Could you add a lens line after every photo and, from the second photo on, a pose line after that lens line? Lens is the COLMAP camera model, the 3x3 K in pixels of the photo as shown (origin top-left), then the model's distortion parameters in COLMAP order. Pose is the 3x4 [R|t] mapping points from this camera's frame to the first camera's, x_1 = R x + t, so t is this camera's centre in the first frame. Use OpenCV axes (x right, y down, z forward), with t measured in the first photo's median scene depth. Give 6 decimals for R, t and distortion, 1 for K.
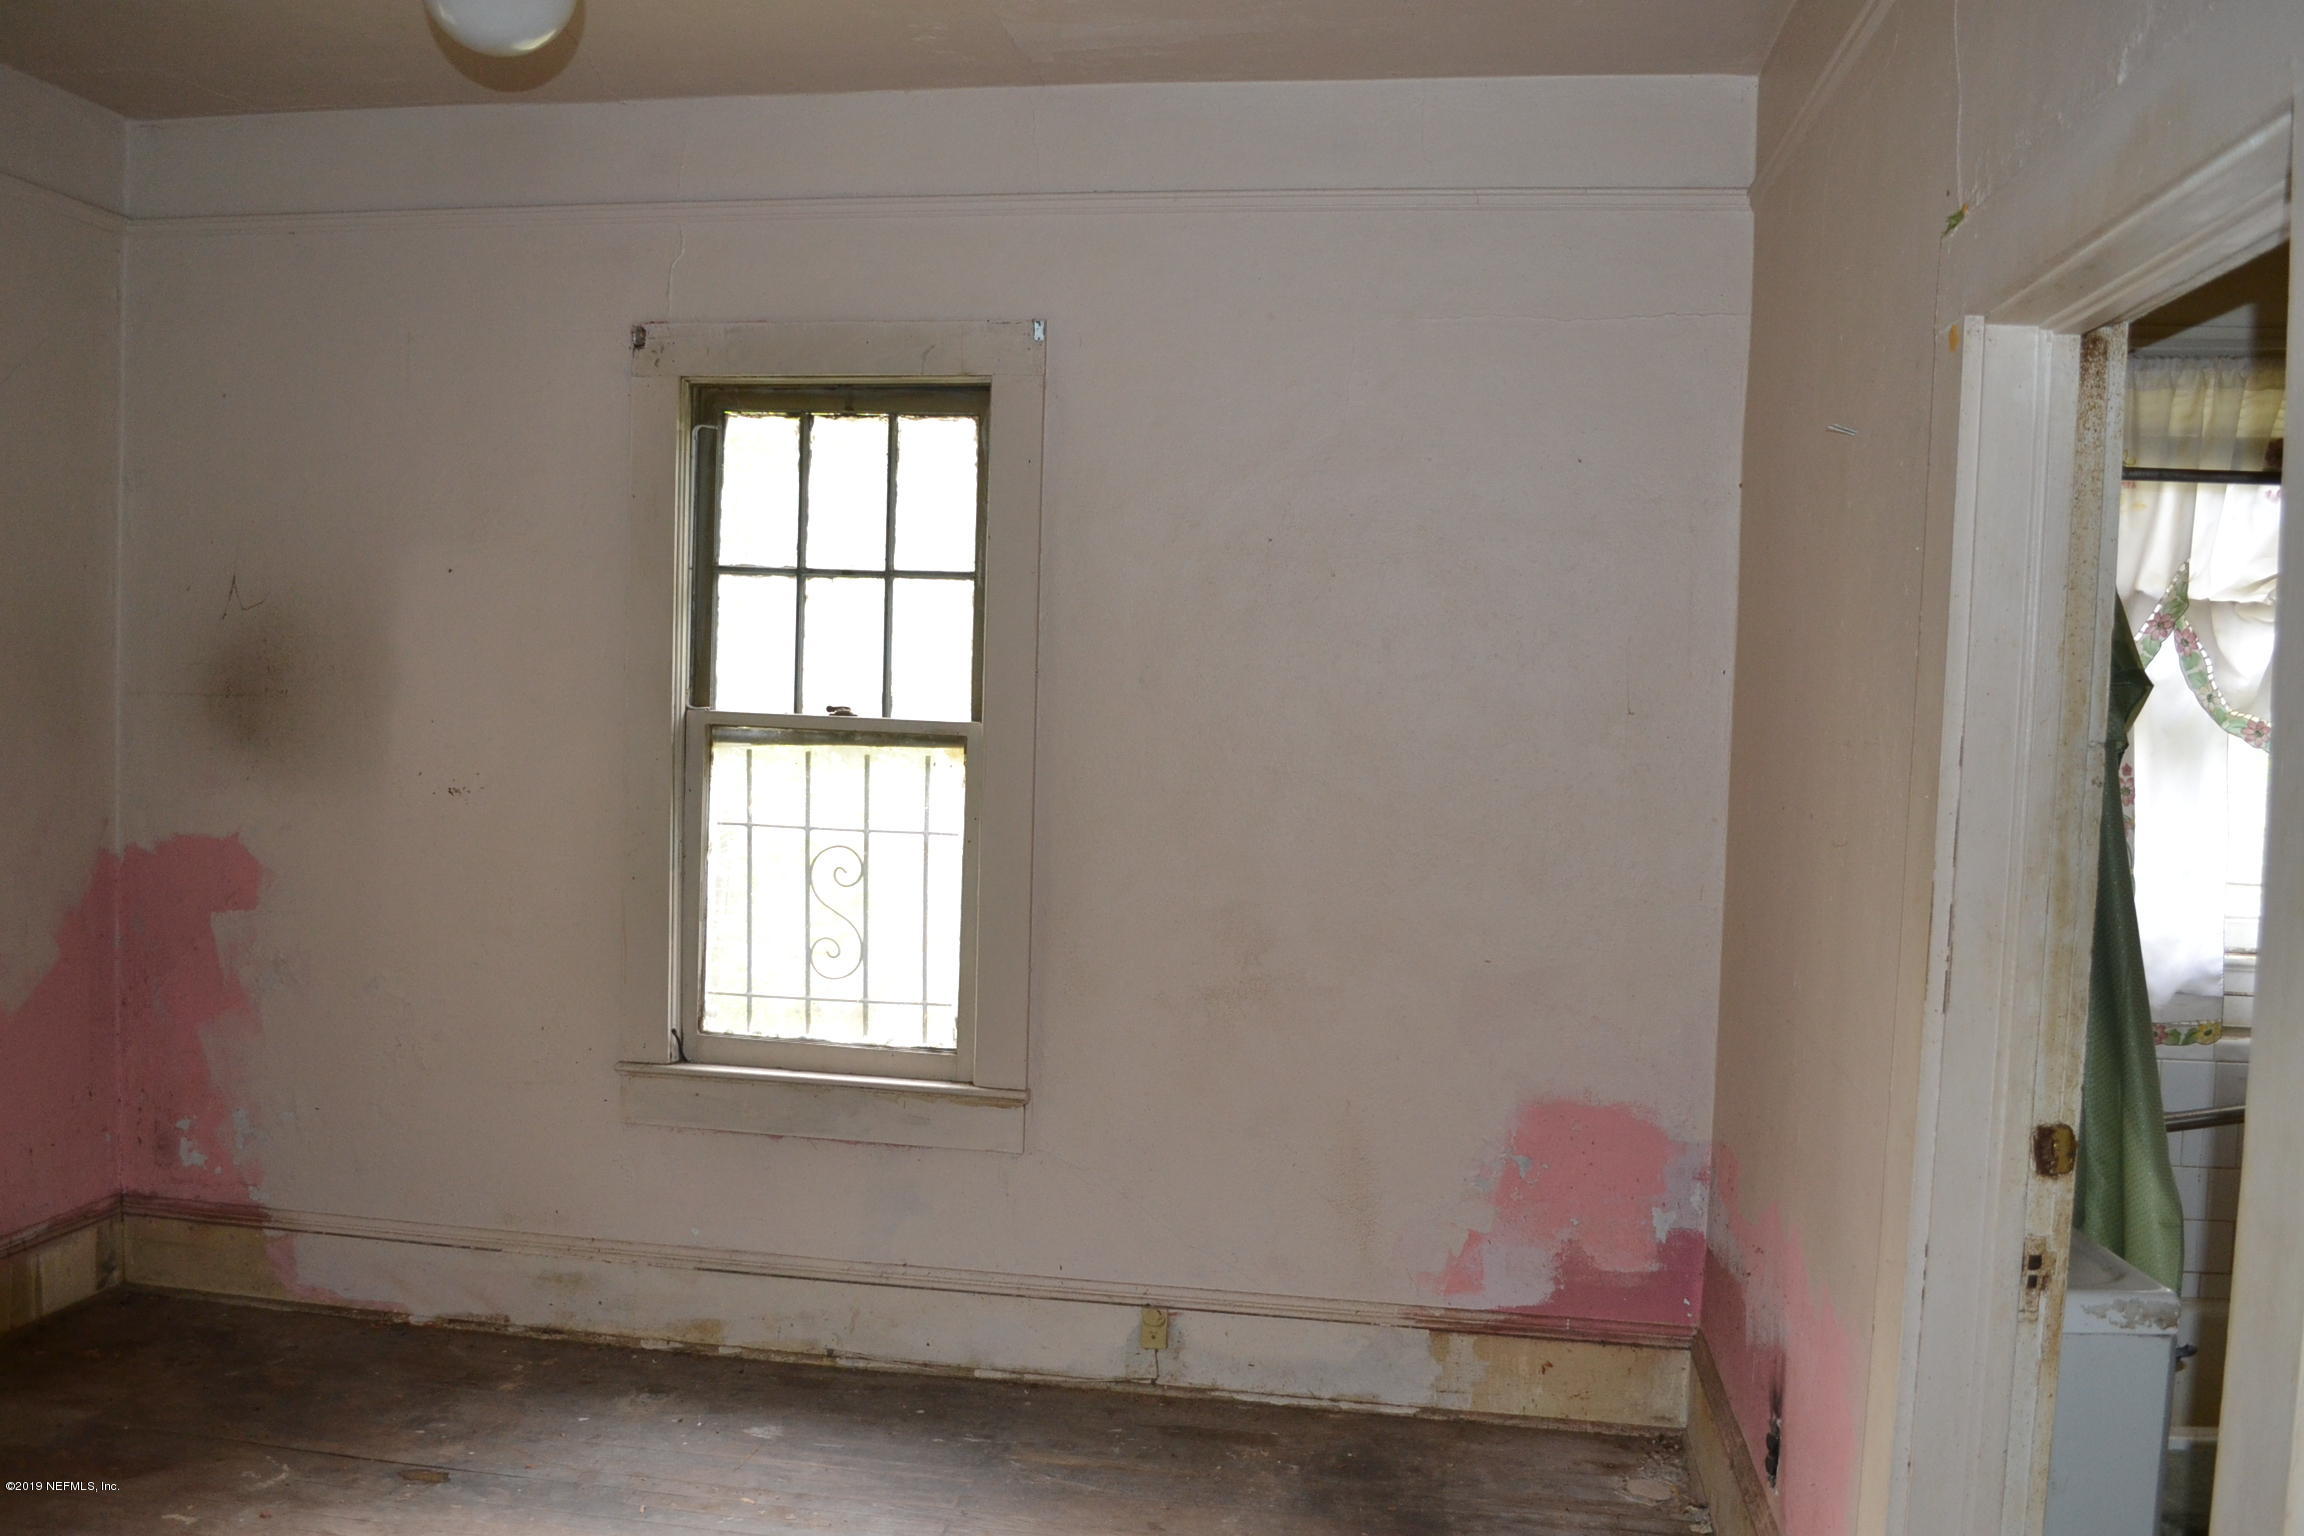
lens RADIAL K [[1833.6, 0, 1152.3], [0, 1833.6, 775.9], [0, 0, 1]] dist [-0.088348, 0.017146]
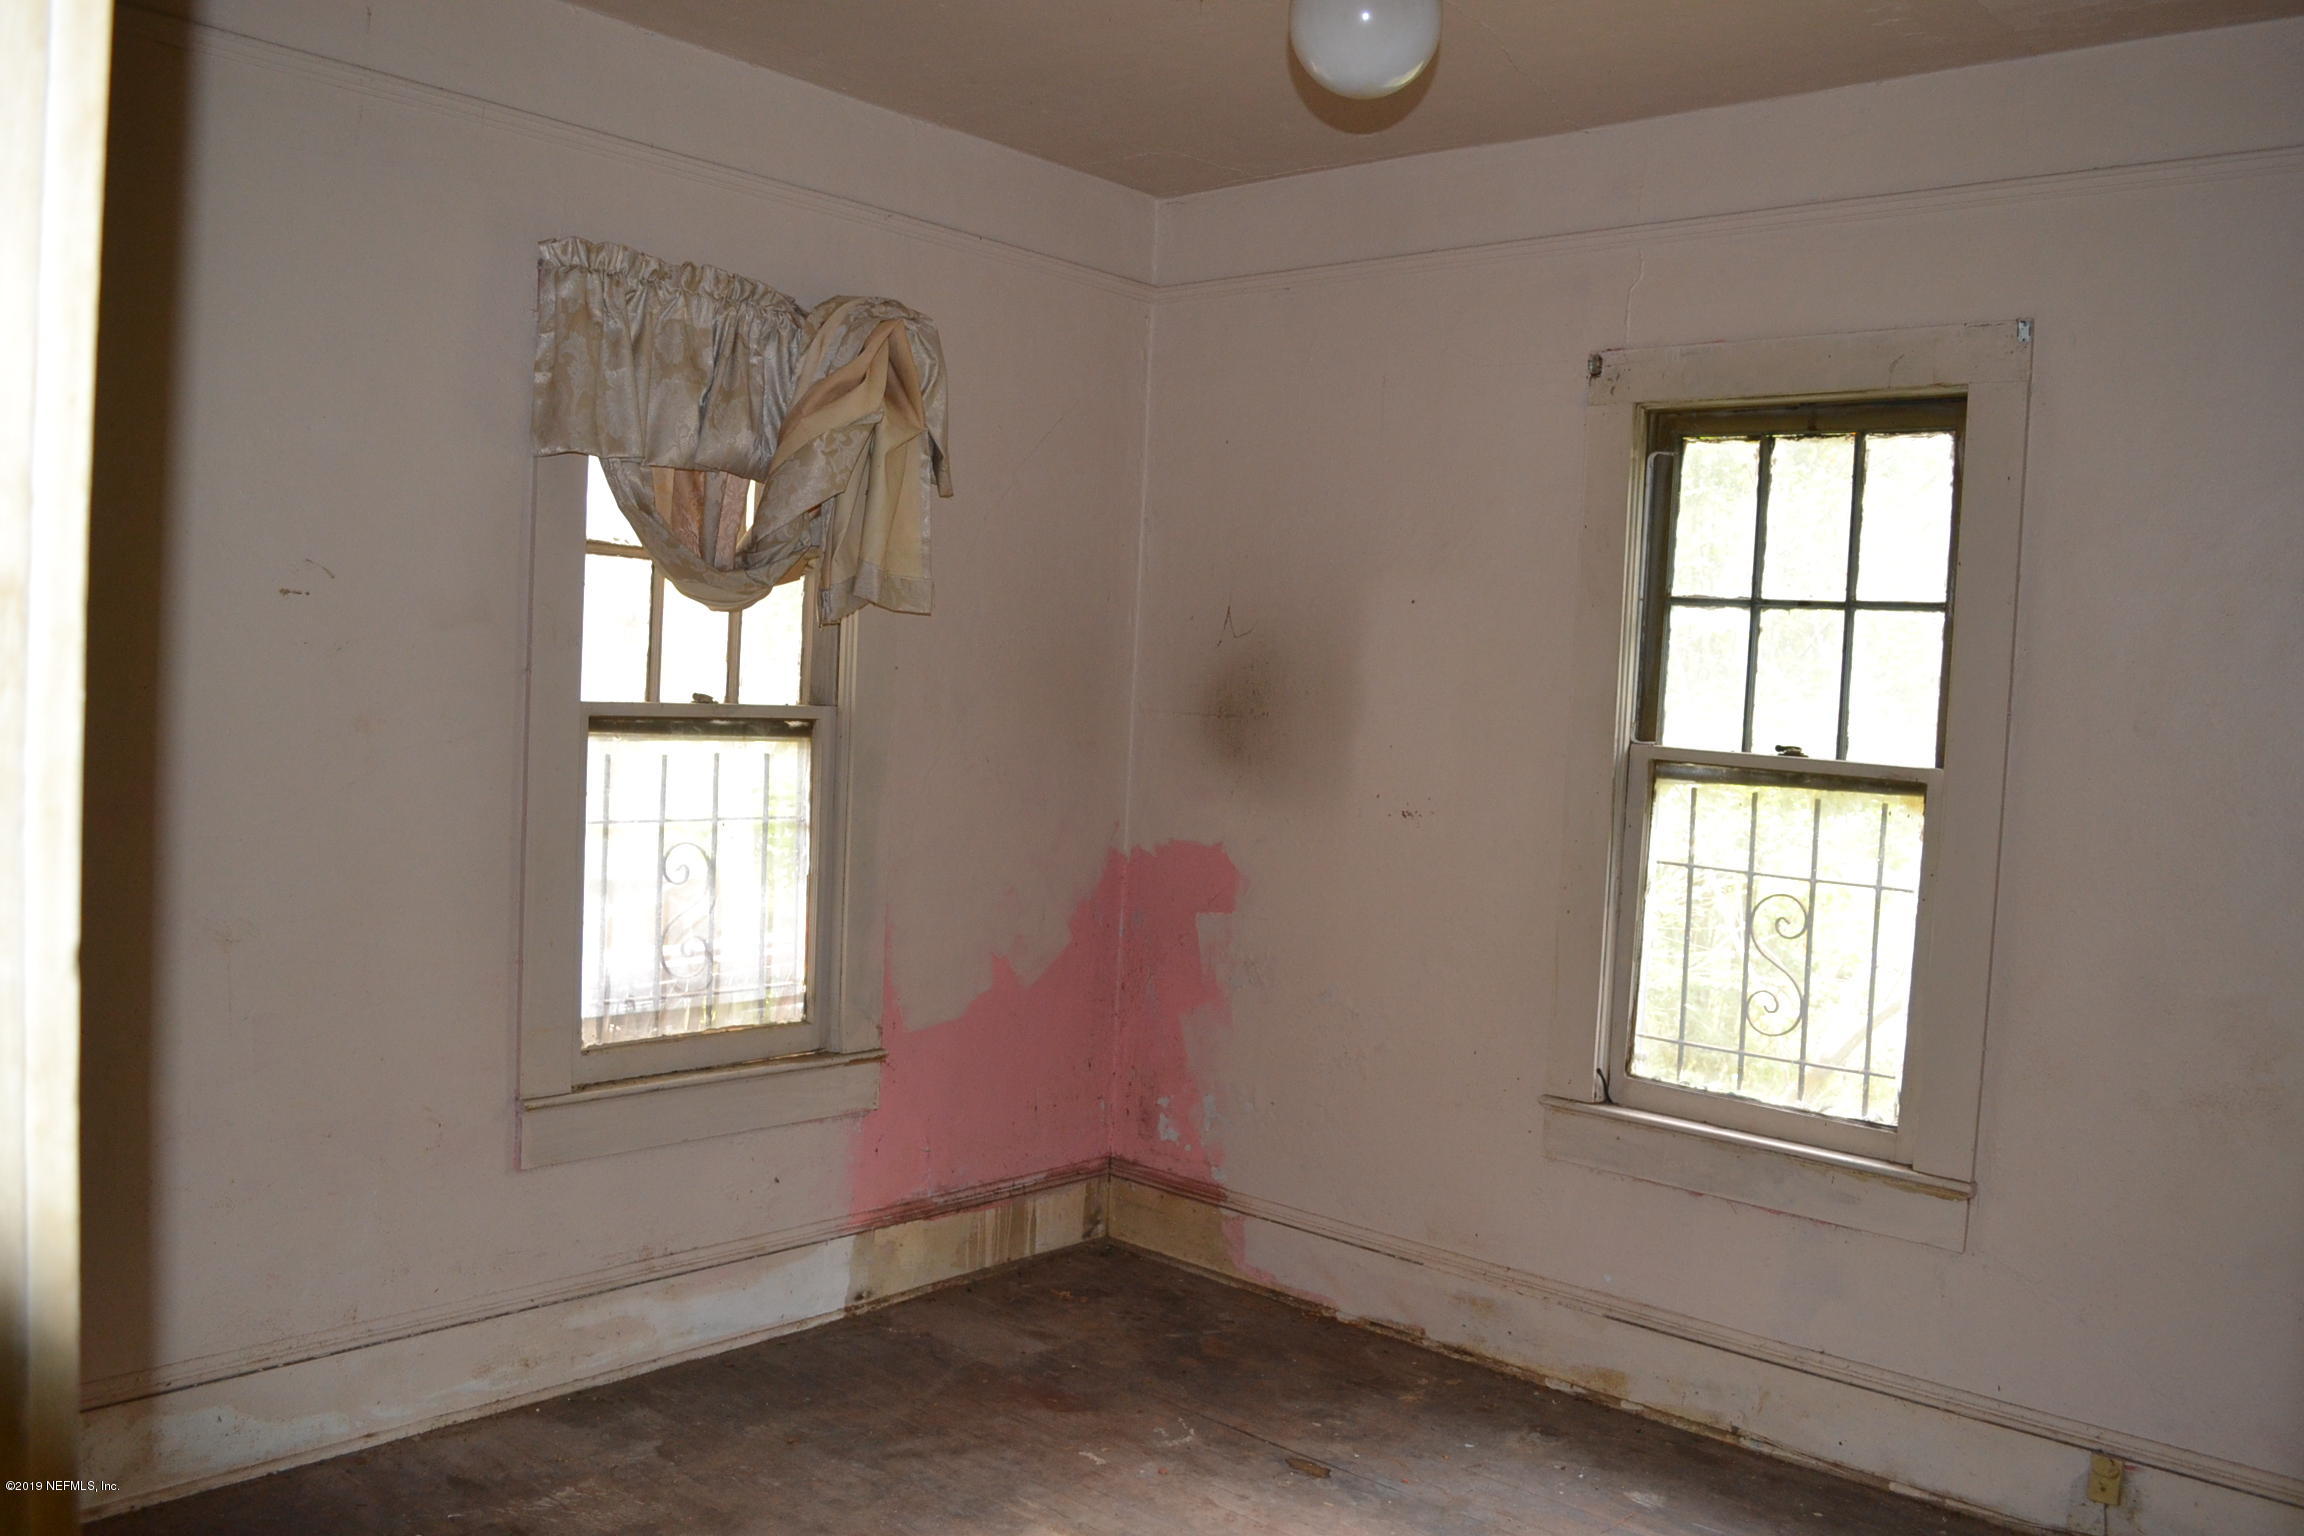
lens RADIAL K [[1833.6, 0, 1152.3], [0, 1833.6, 775.9], [0, 0, 1]] dist [-0.088348, 0.017146]
pose [[0.839149, 0.042210, -0.542261, 0.060269], [-0.051050, 0.998695, -0.001260, -0.004886], [0.541500, 0.028740, 0.840209, 0.041488]]
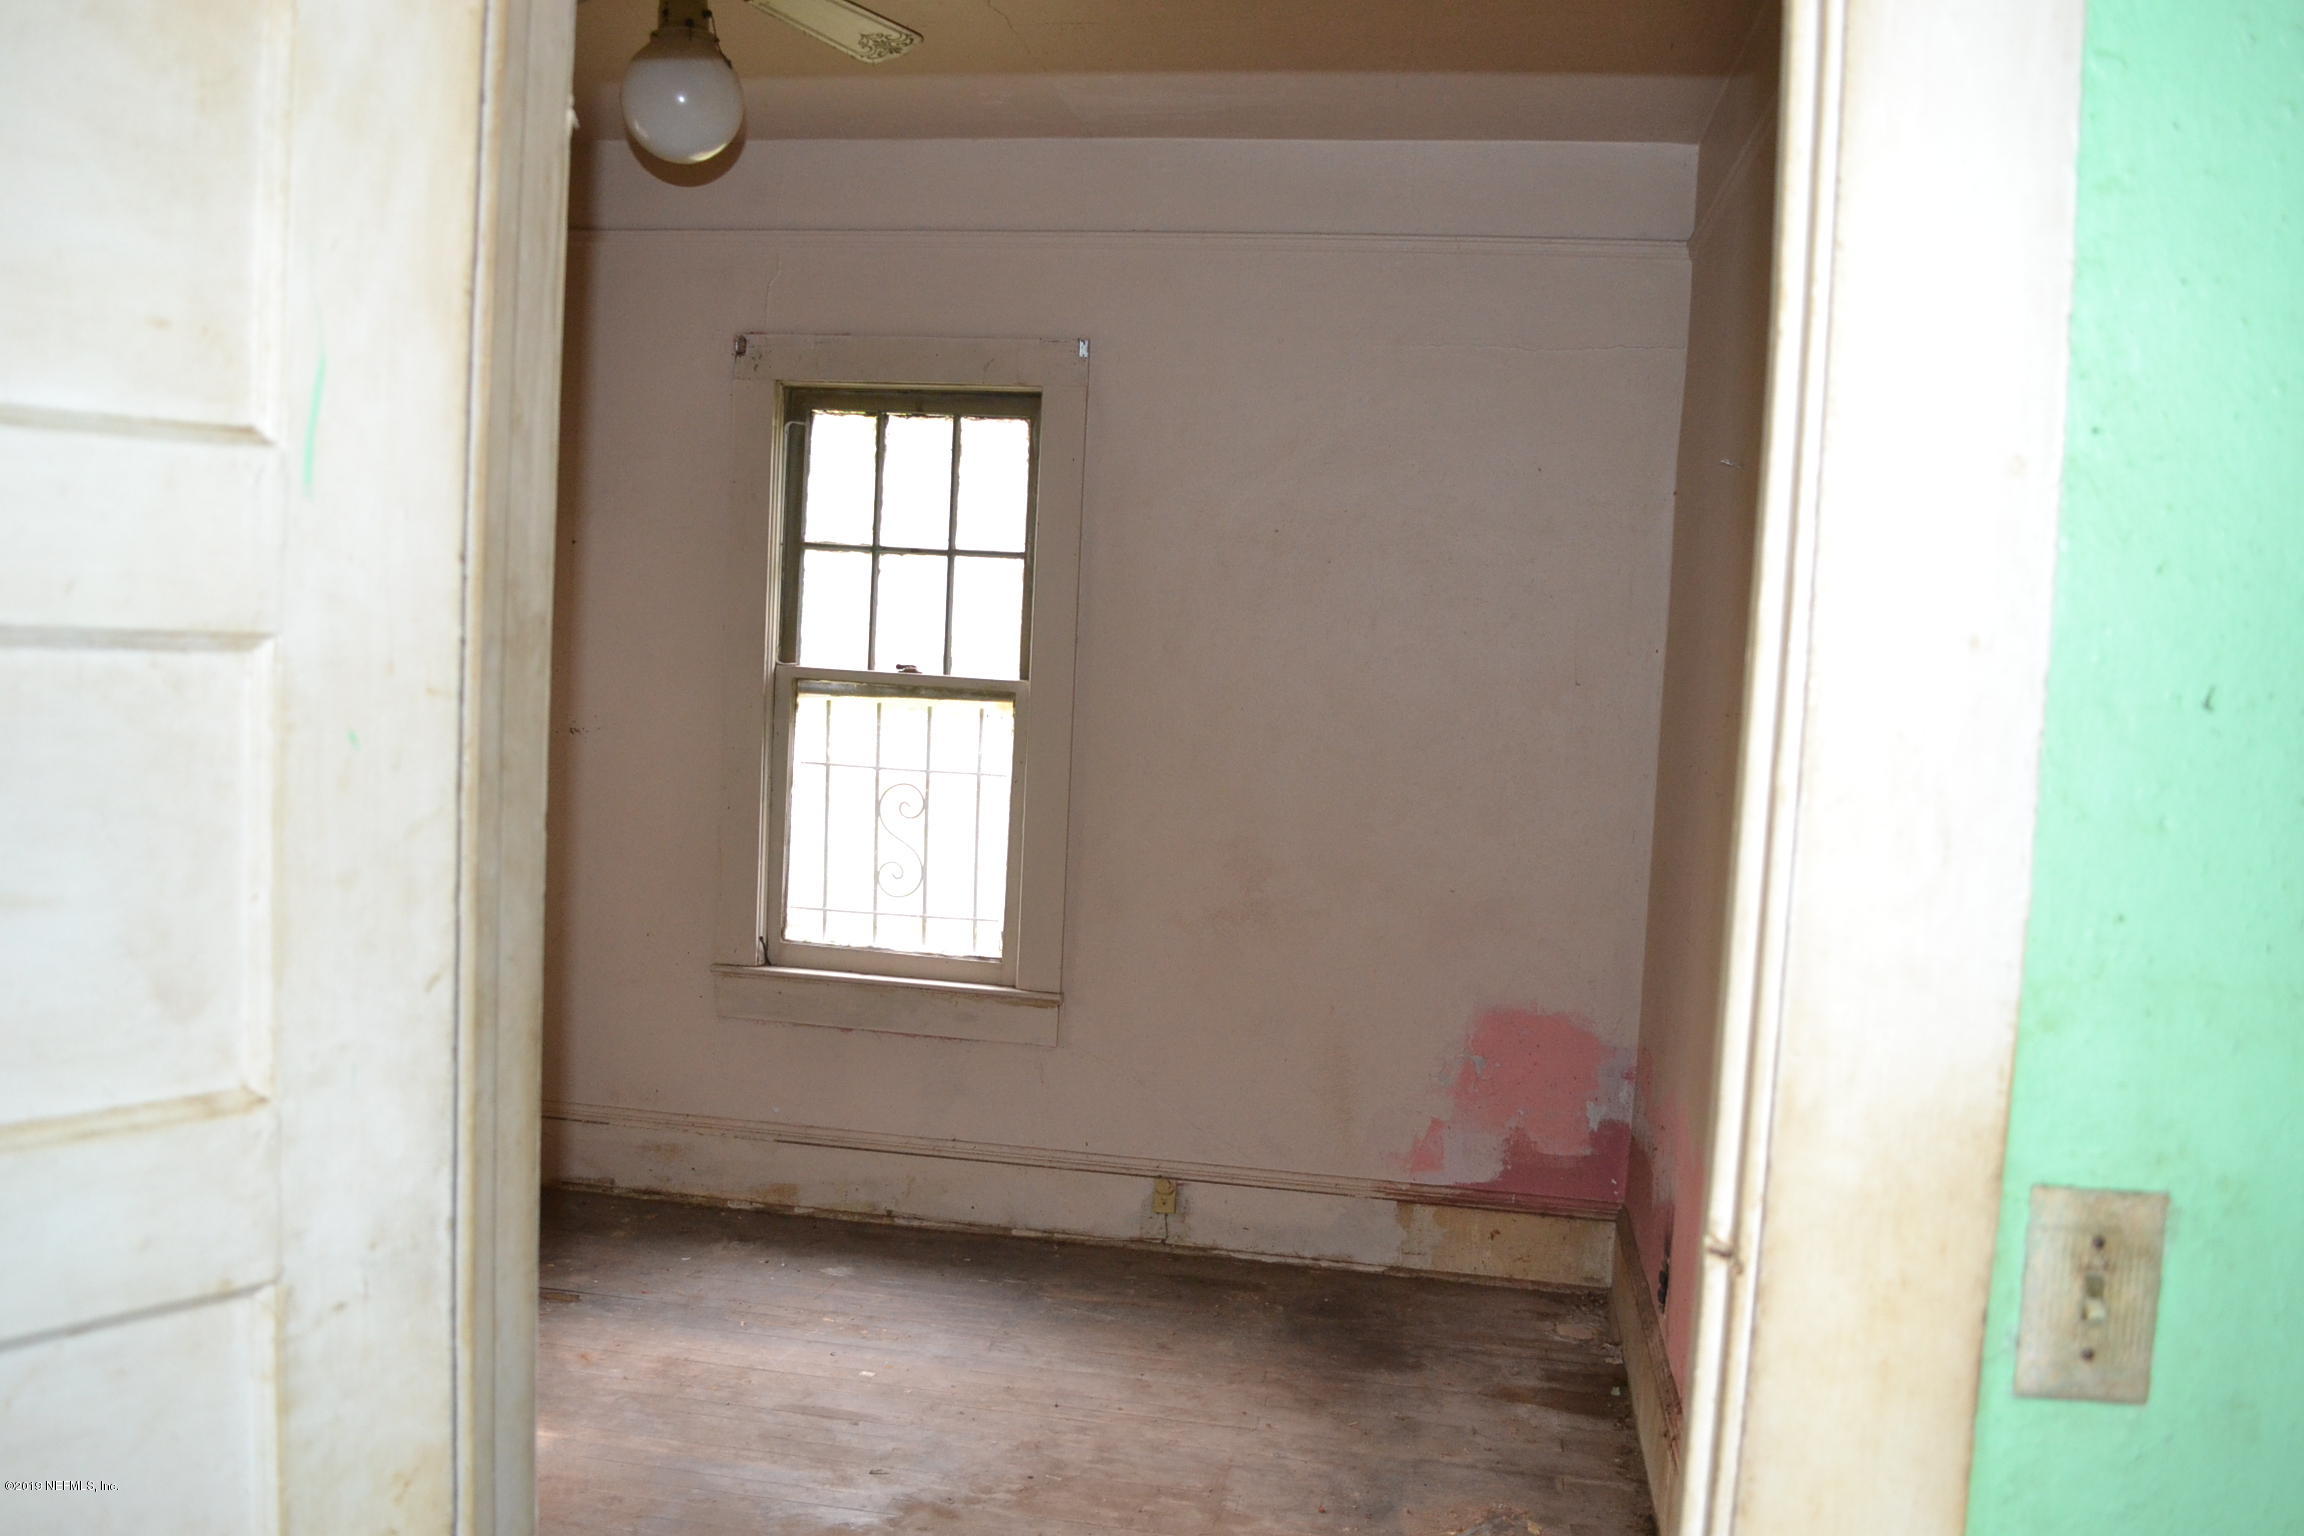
lens RADIAL K [[1833.6, 0, 1152.3], [0, 1833.6, 775.9], [0, 0, 1]] dist [-0.088348, 0.017146]
pose [[0.999769, 0.019928, -0.008046, -0.002917], [-0.019718, 0.999481, 0.025460, 0.000330], [0.008549, -0.025295, 0.999643, -0.174925]]
